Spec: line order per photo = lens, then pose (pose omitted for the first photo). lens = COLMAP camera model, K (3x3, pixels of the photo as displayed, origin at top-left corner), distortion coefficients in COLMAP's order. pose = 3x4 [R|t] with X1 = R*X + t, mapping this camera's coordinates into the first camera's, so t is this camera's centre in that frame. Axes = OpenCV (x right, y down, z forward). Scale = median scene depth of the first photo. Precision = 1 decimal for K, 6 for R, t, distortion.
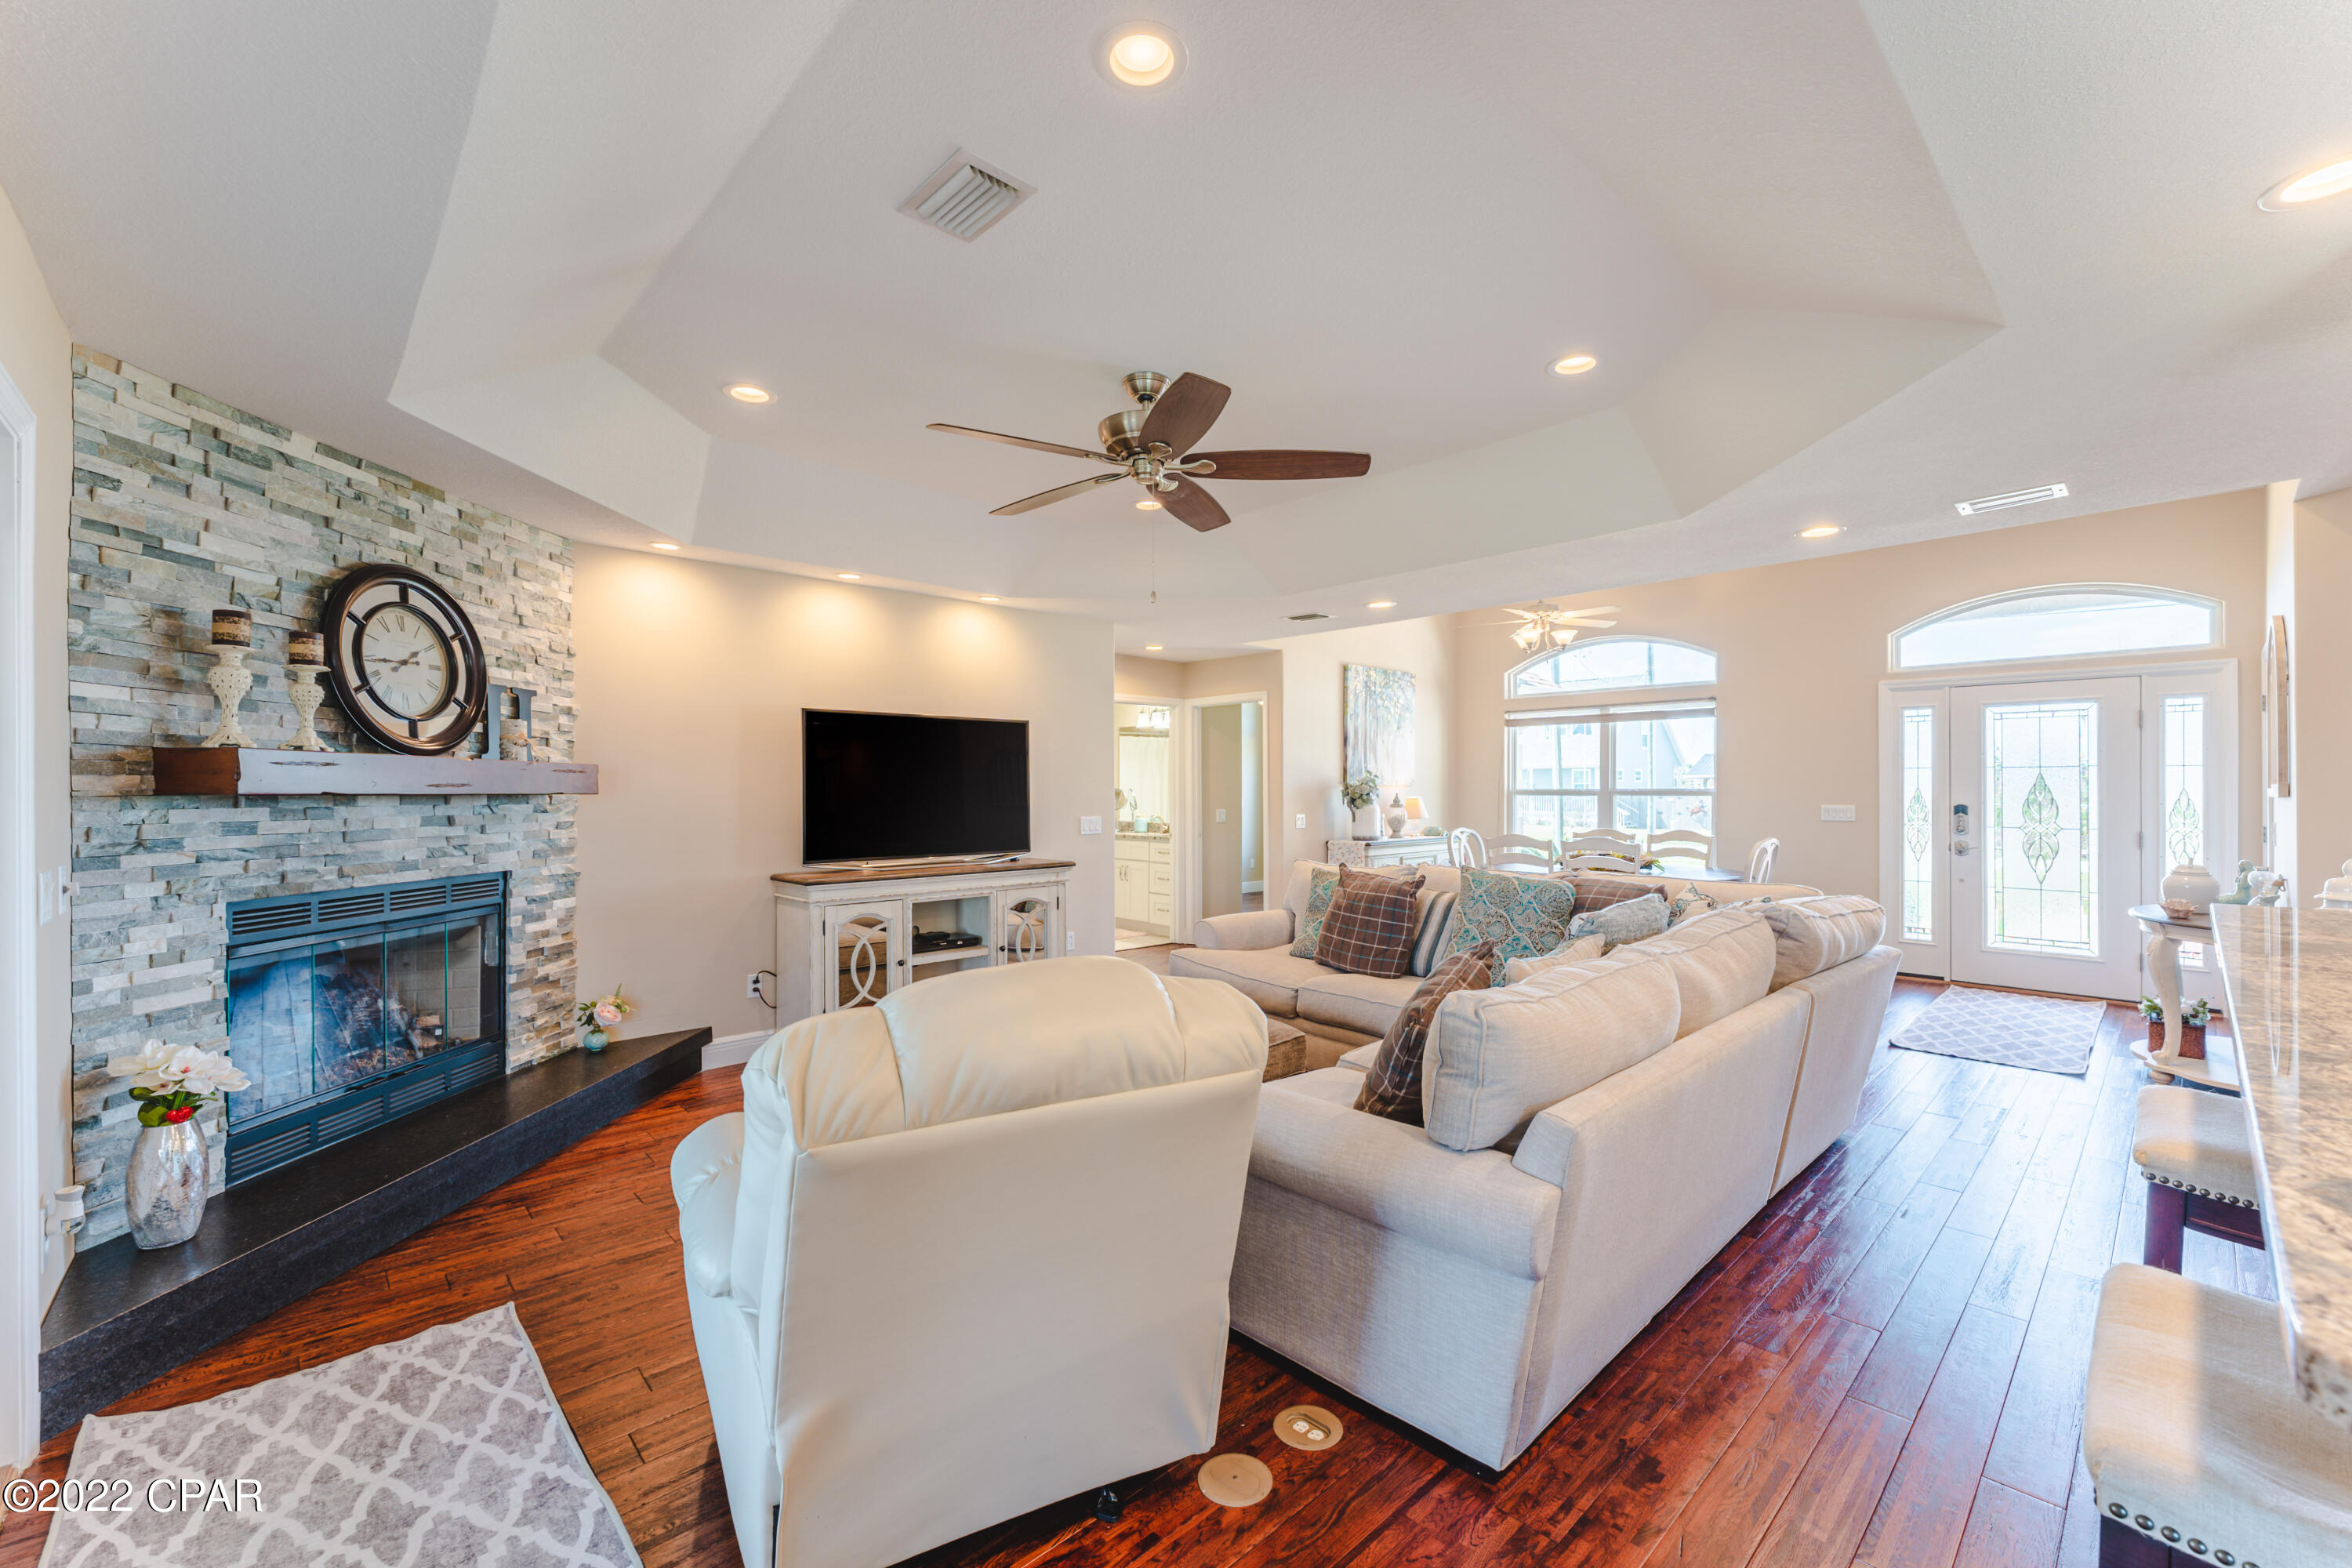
lens RADIAL K [[954.3, 0, 1177.1], [0, 954.3, 787.8], [0, 0, 1]] dist [-0.000889, -0.000090]
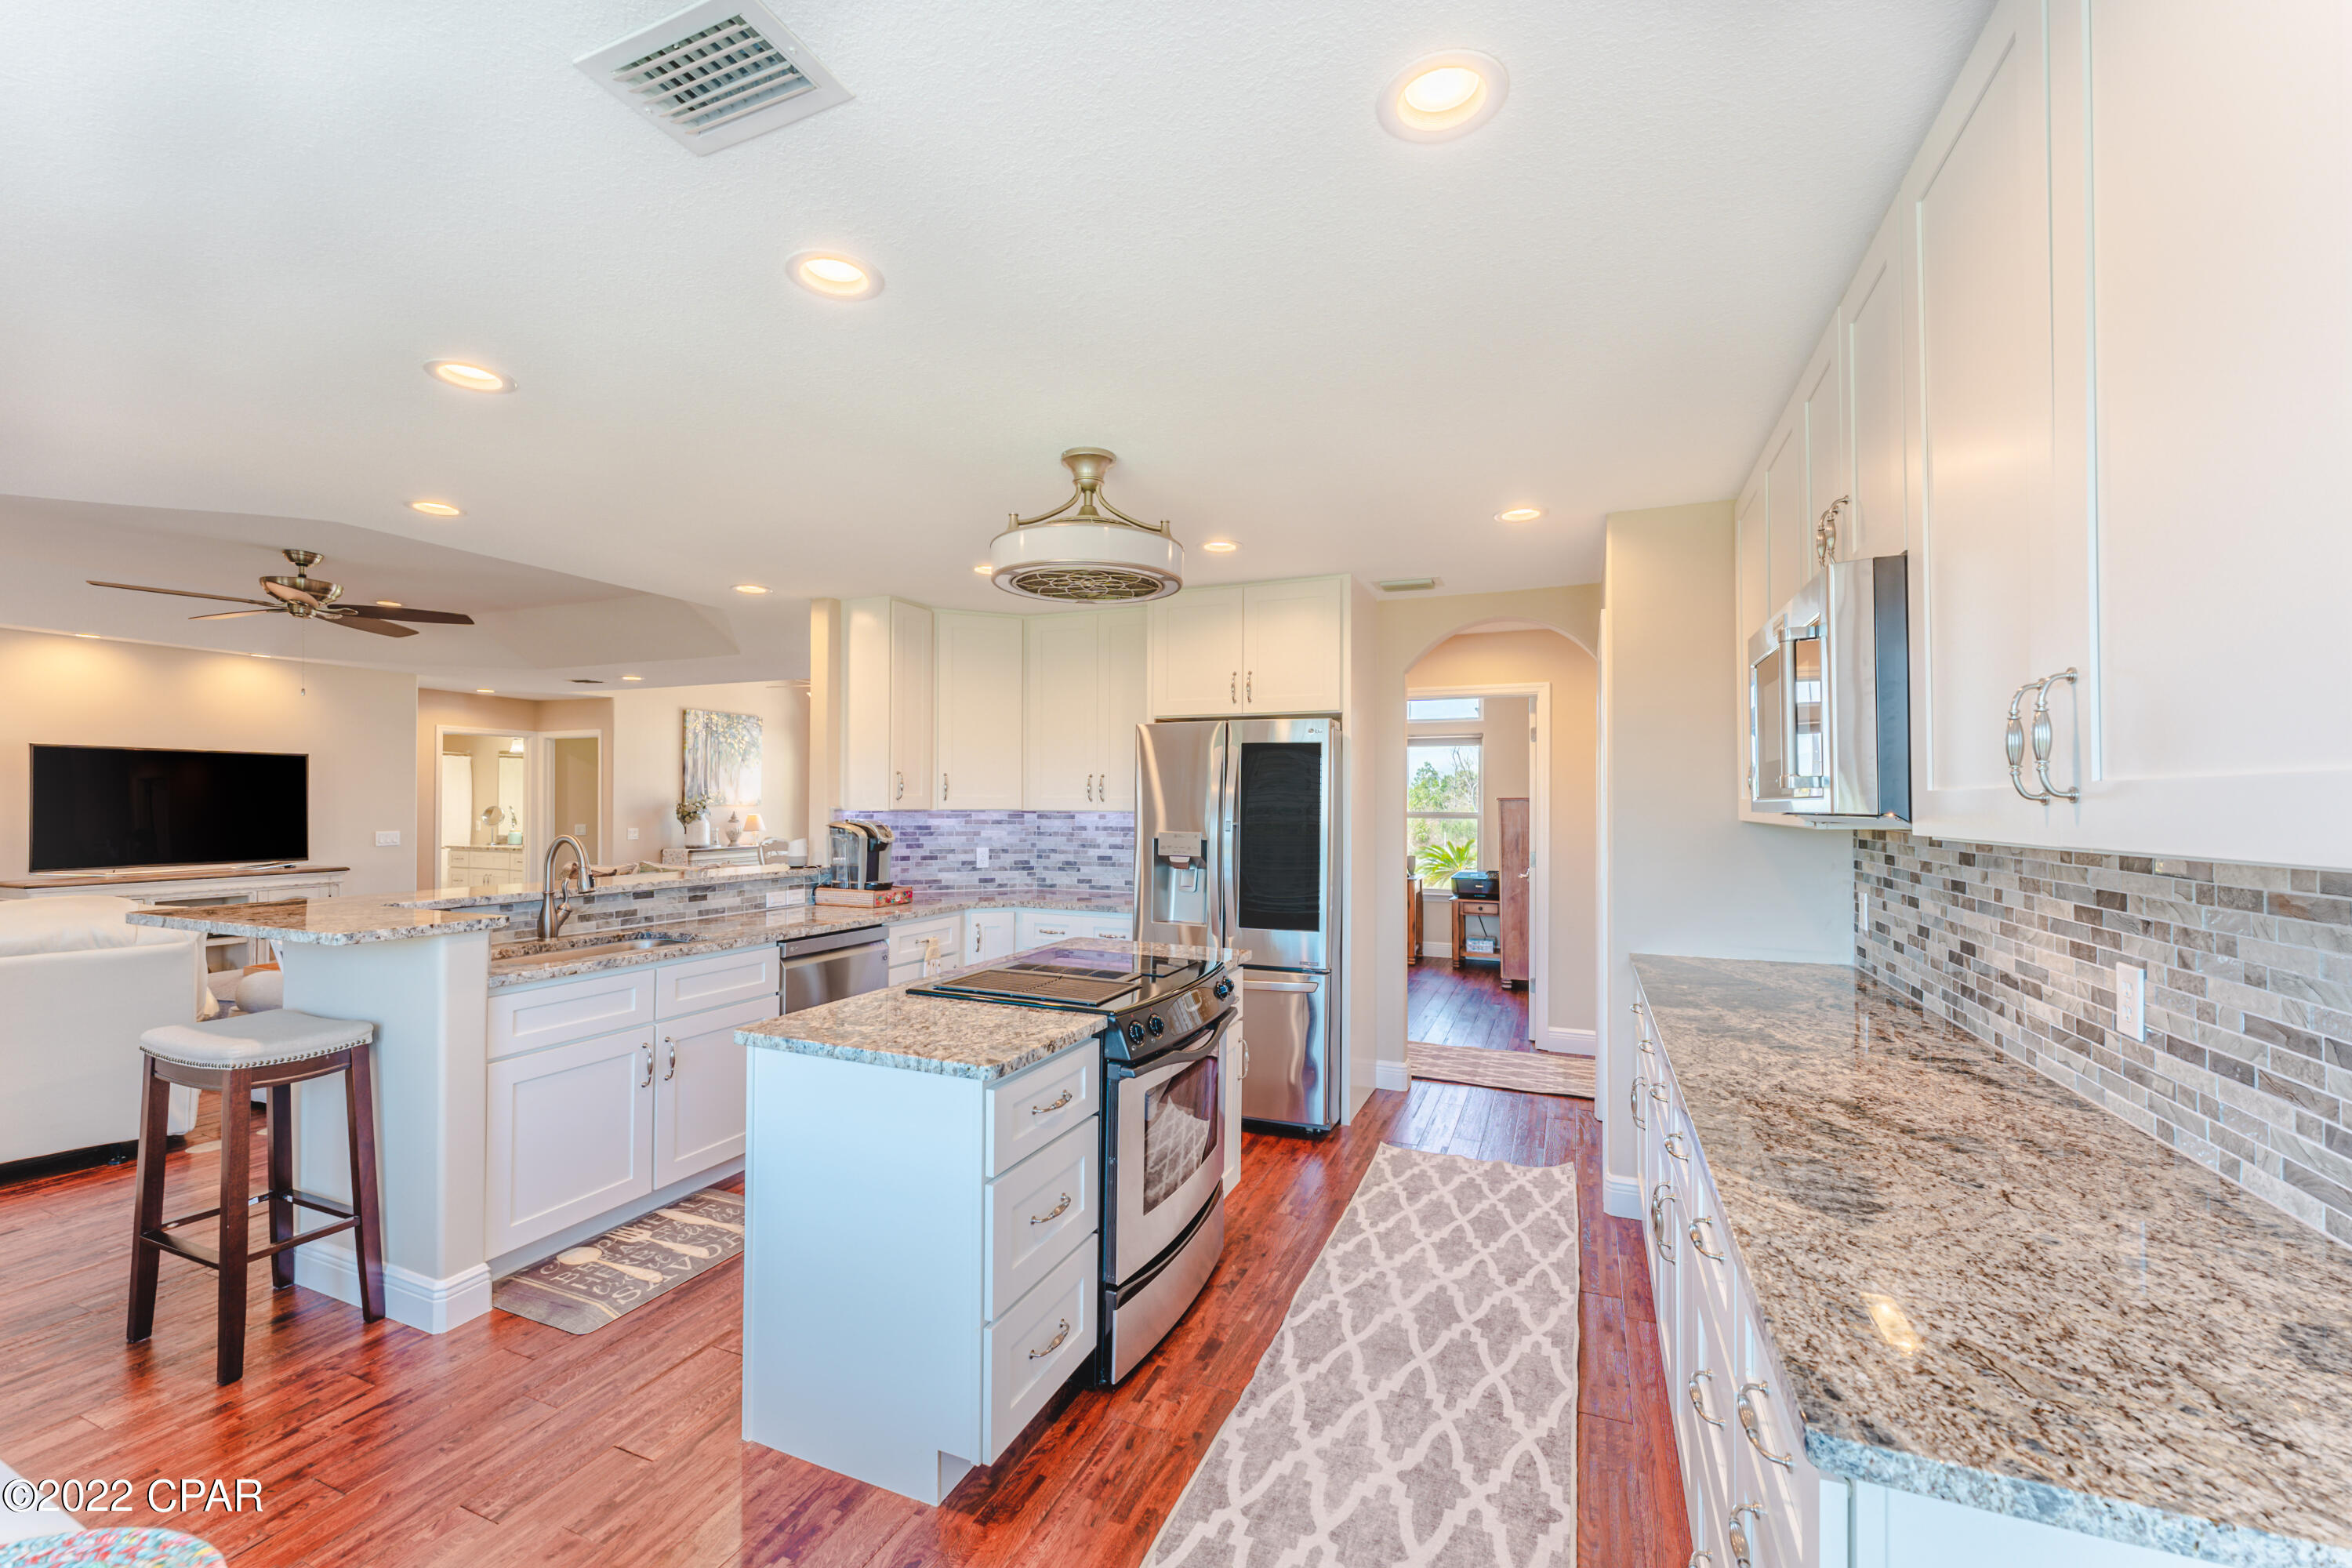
lens RADIAL K [[942.0, 0, 1179.4], [0, 942.0, 795.0], [0, 0, 1]] dist [0.001150, 0.000171]
pose [[0.911176, 0.009258, 0.411914, 0.400638], [-0.006831, 0.999950, -0.007364, -0.017181], [-0.411962, 0.003896, 0.911193, -0.622949]]
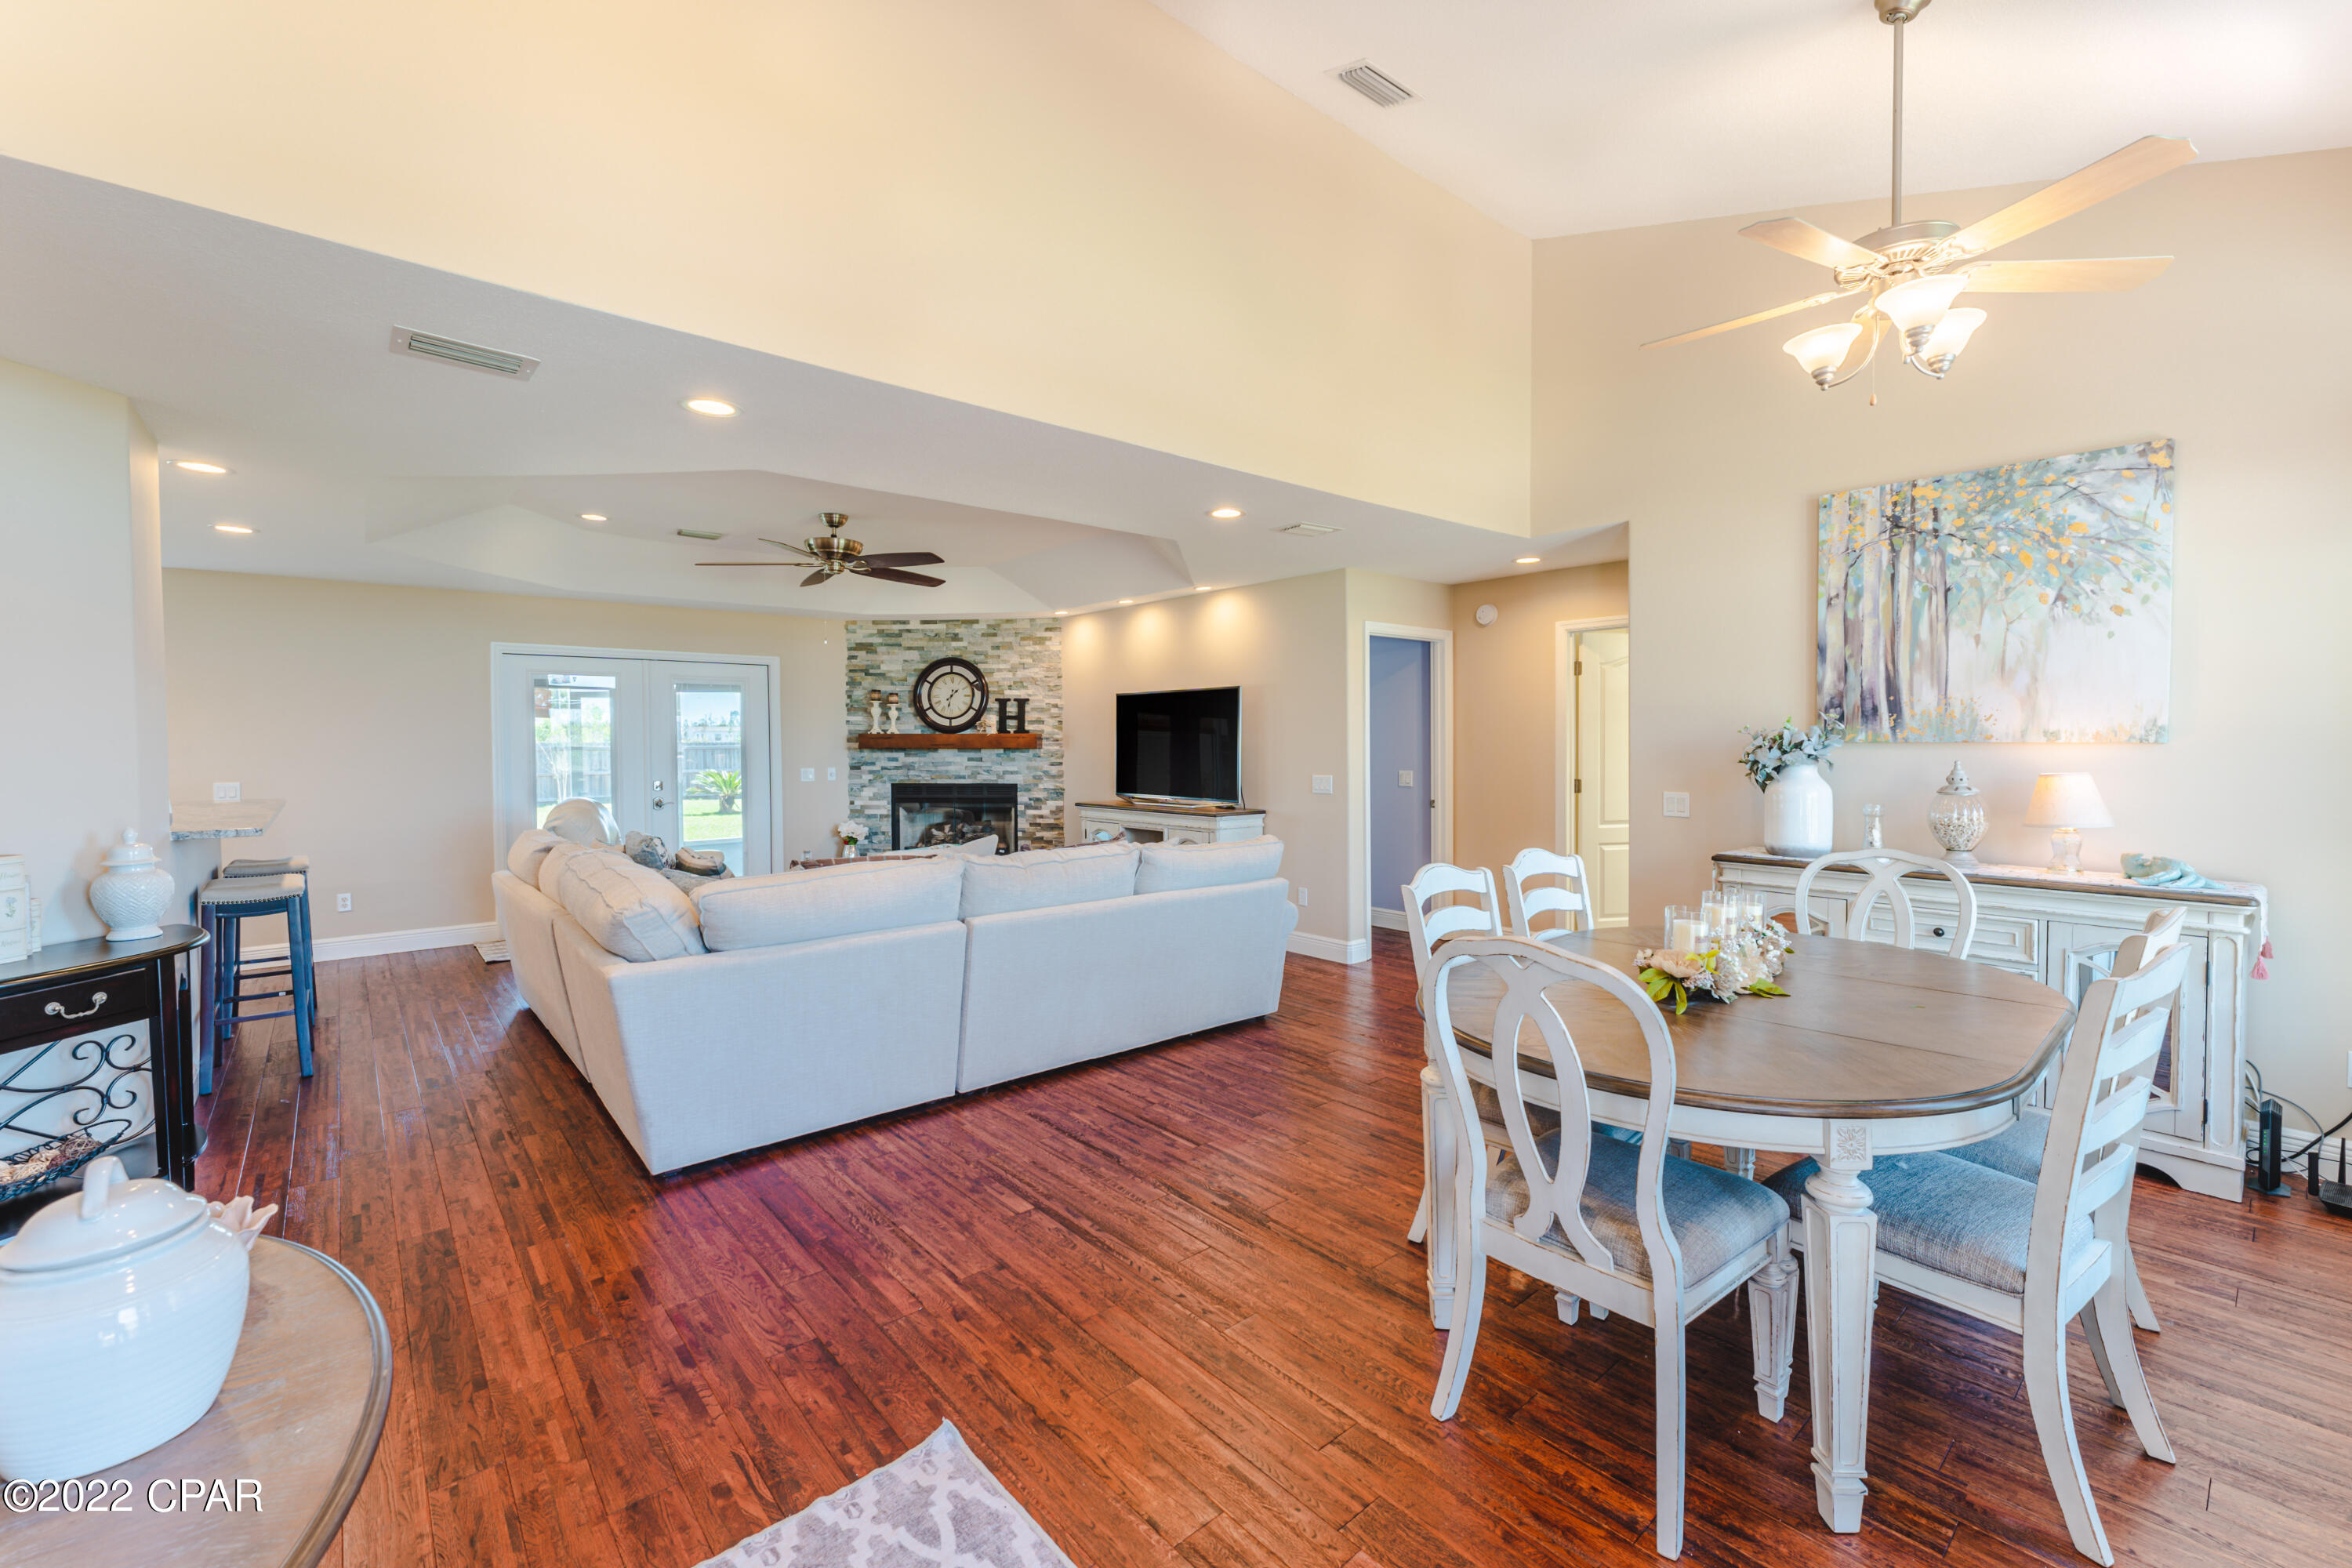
lens RADIAL K [[968.4, 0, 1170.4], [0, 968.4, 767.4], [0, 0, 1]] dist [-0.000269, -0.000029]
pose [[-0.045461, 0.031184, -0.998479, 1.071332], [0.006259, 0.999502, 0.030931, -0.011242], [0.998946, -0.004844, -0.045634, 1.055963]]
